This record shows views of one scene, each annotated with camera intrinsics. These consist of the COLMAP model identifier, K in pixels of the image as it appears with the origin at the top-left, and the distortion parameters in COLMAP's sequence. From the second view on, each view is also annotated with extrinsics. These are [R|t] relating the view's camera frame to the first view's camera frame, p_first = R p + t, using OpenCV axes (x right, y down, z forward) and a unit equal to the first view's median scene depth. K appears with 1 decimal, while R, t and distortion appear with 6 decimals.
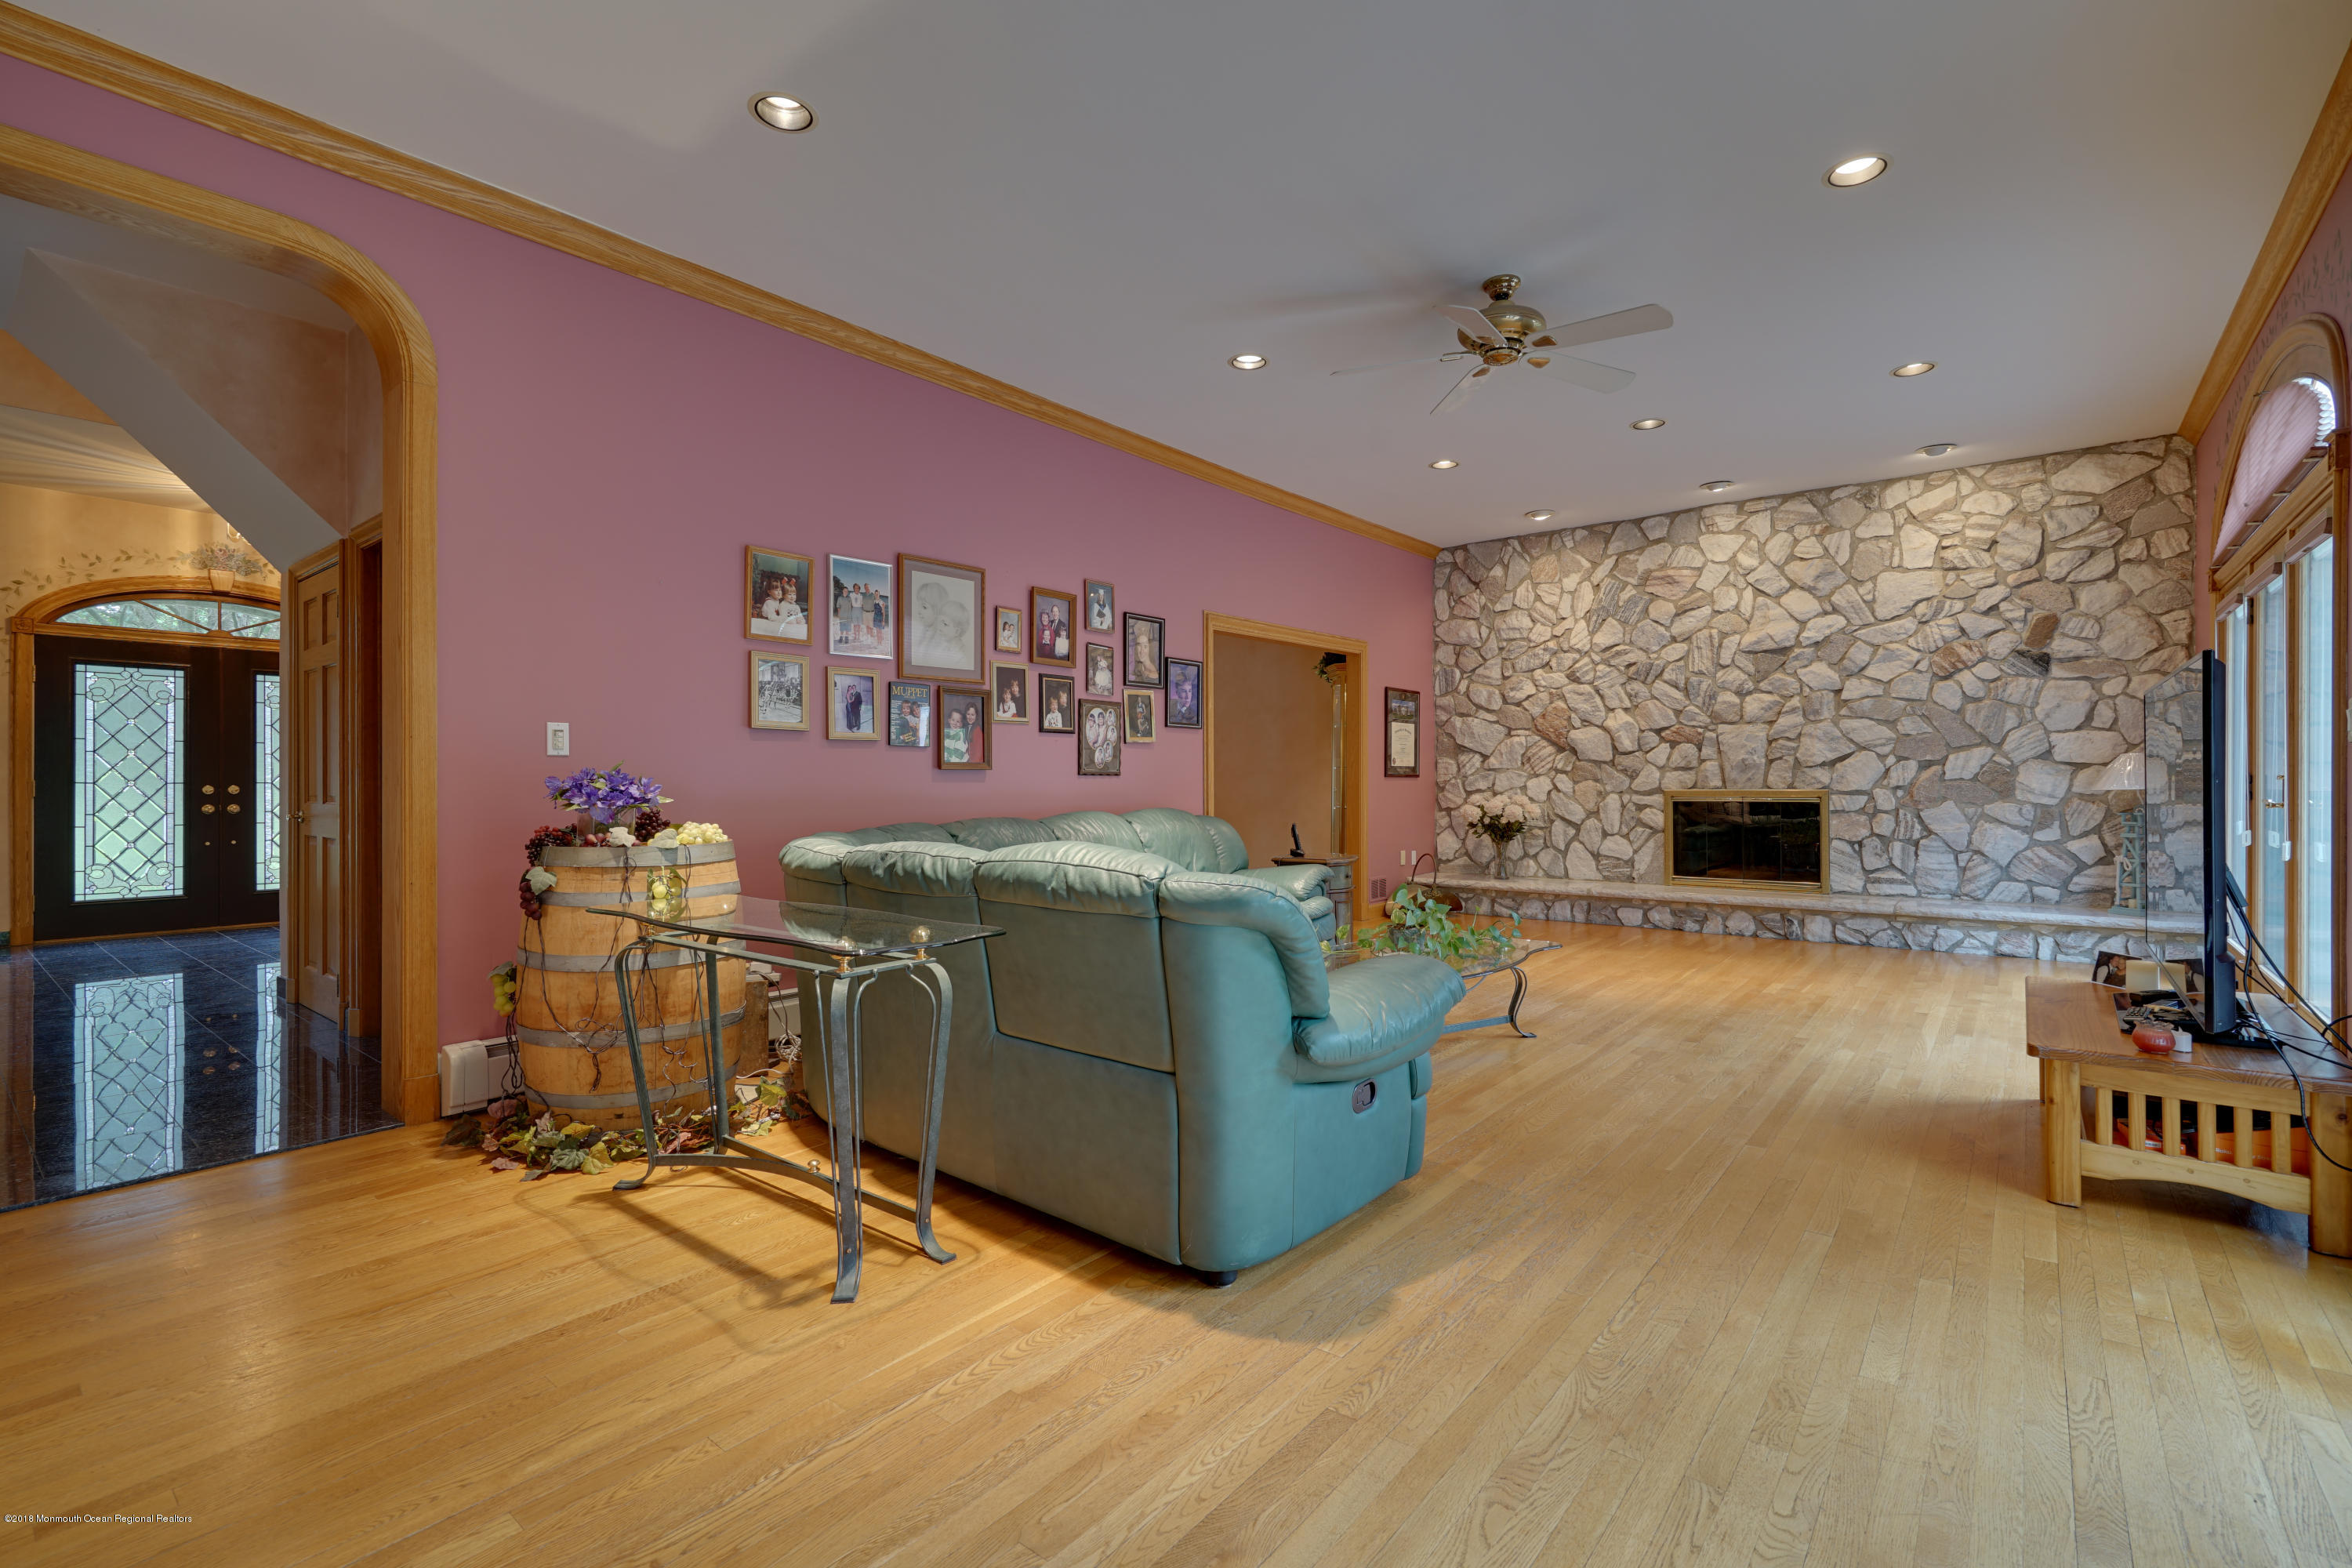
lens RADIAL K [[1057.2, 0, 1174.5], [0, 1057.2, 777.6], [0, 0, 1]] dist [-0.006850, 0.003174]
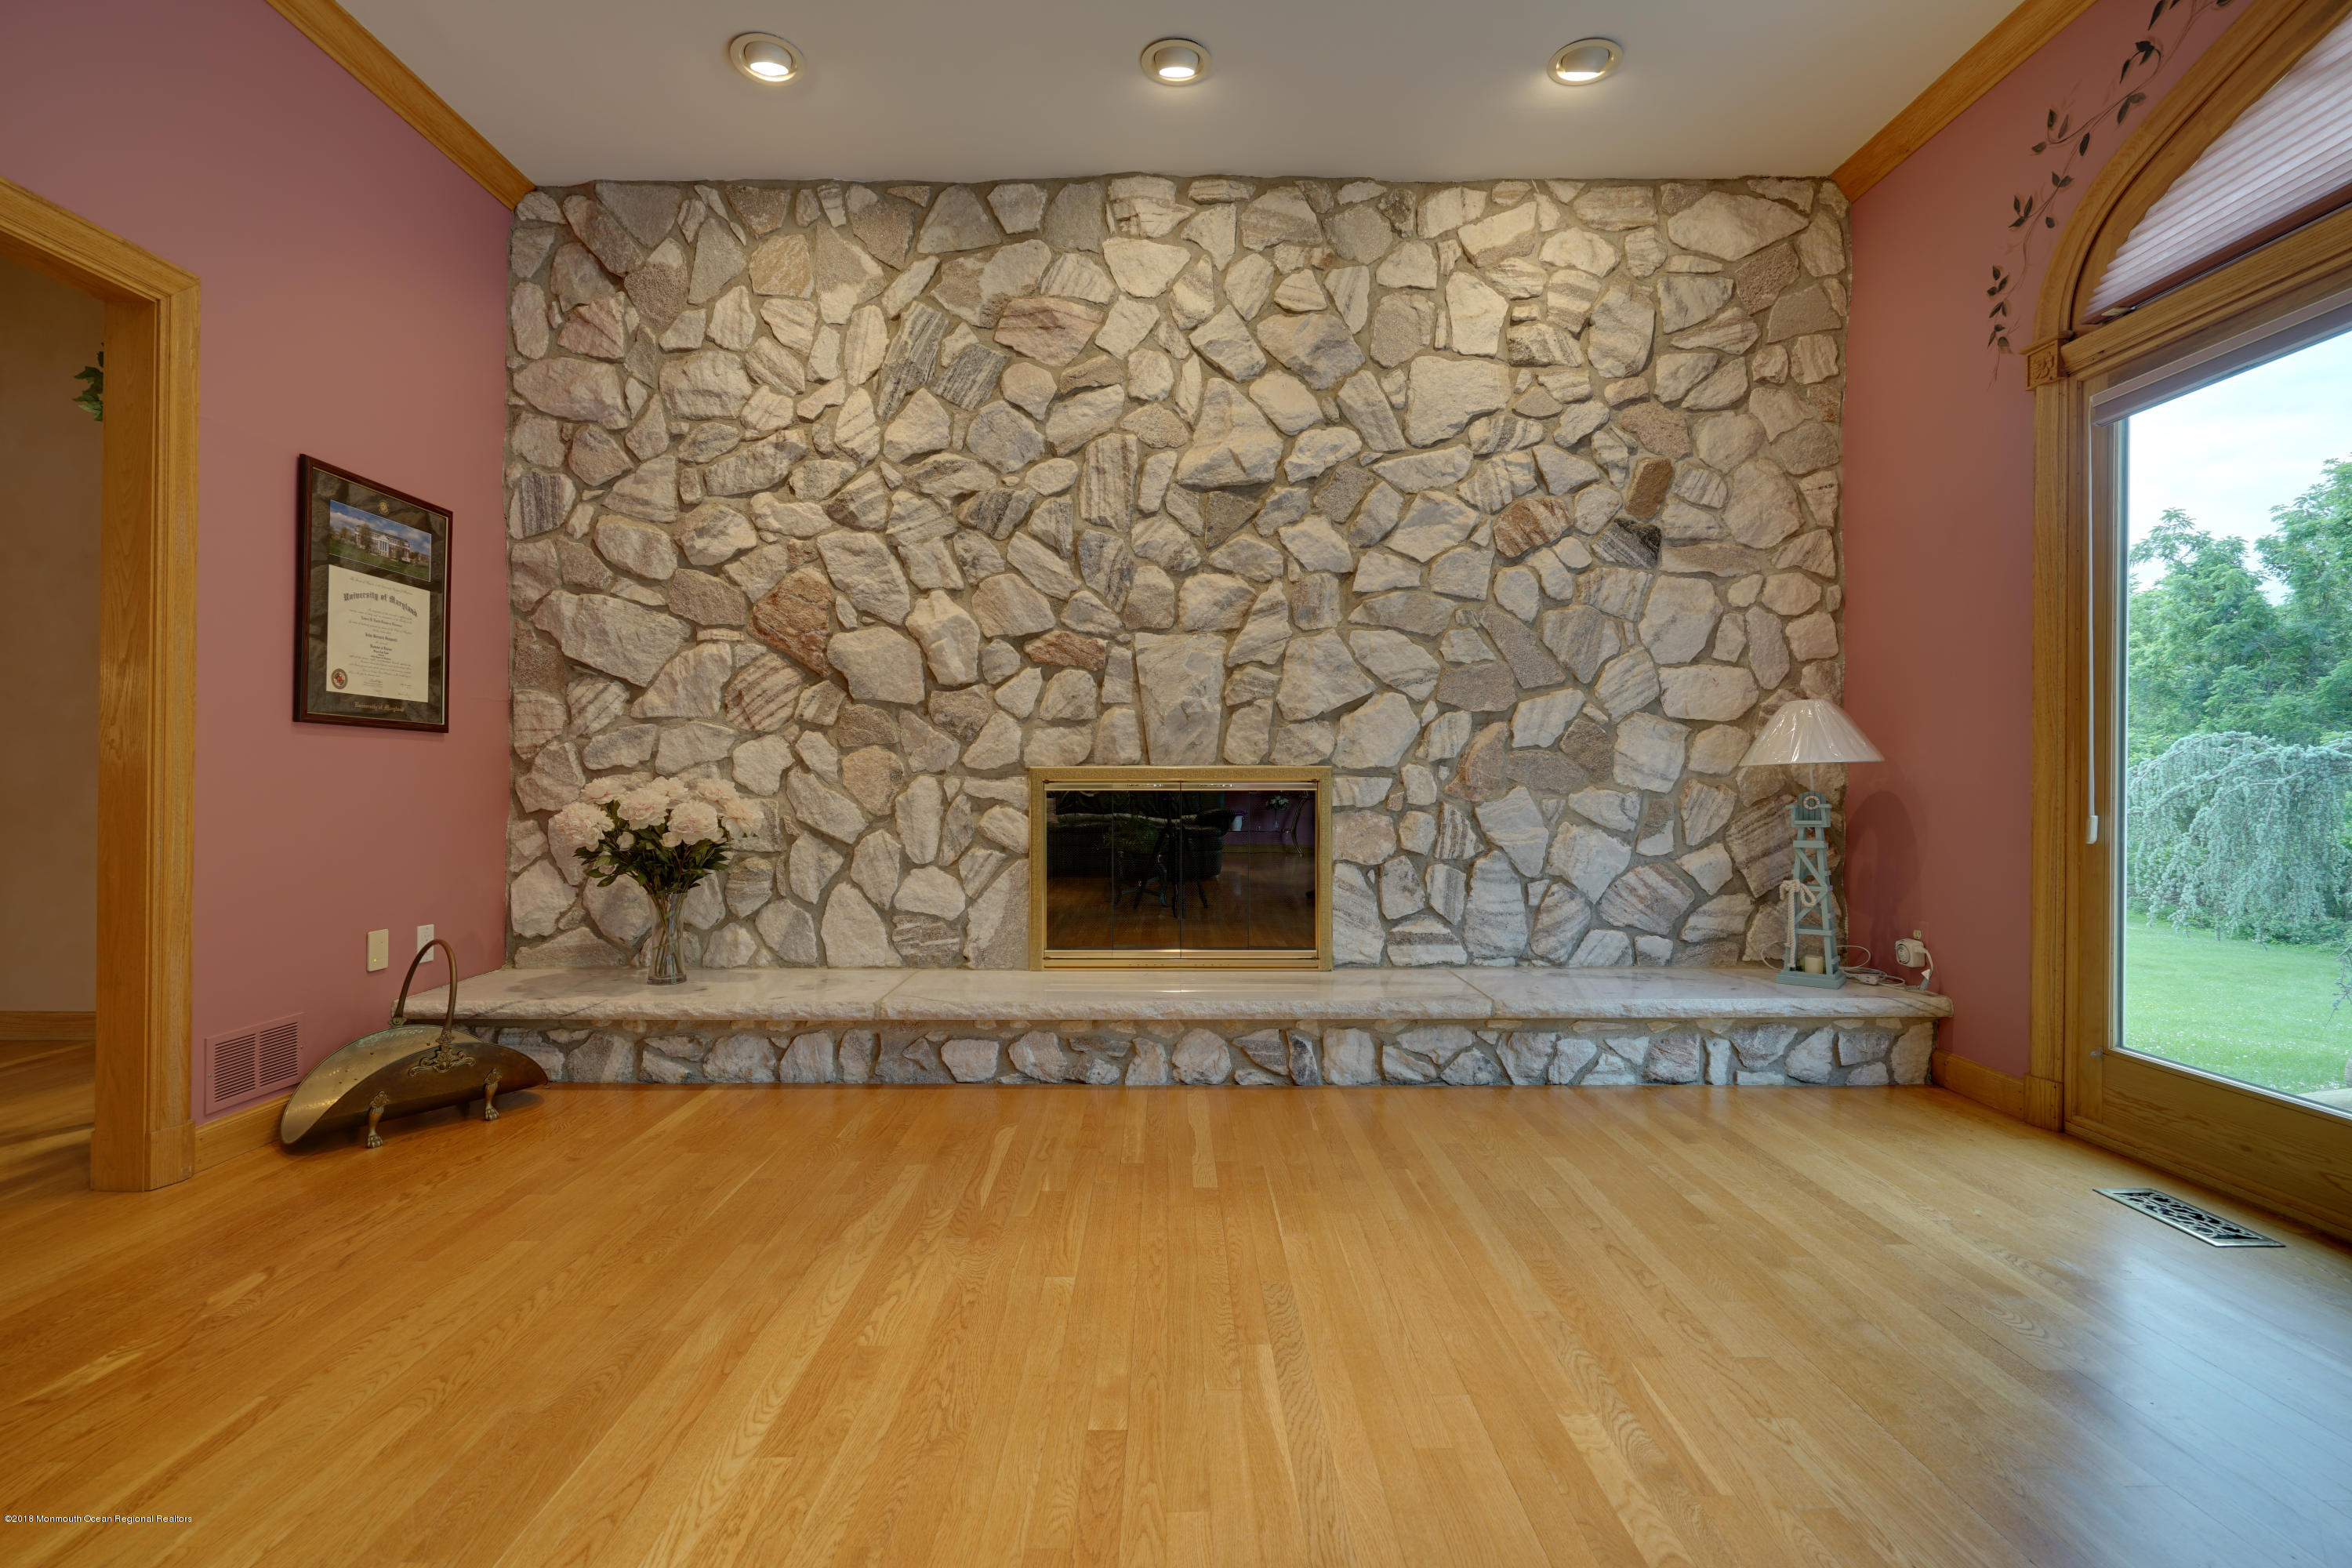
lens RADIAL K [[1057.2, 0, 1170.0], [0, 1057.2, 770.2], [0, 0, 1]] dist [-0.006850, 0.003174]
pose [[0.777338, 0.009757, 0.629008, 0.234624], [-0.005717, 0.999948, -0.008446, 0.017998], [-0.629058, 0.002970, 0.777353, 0.645492]]
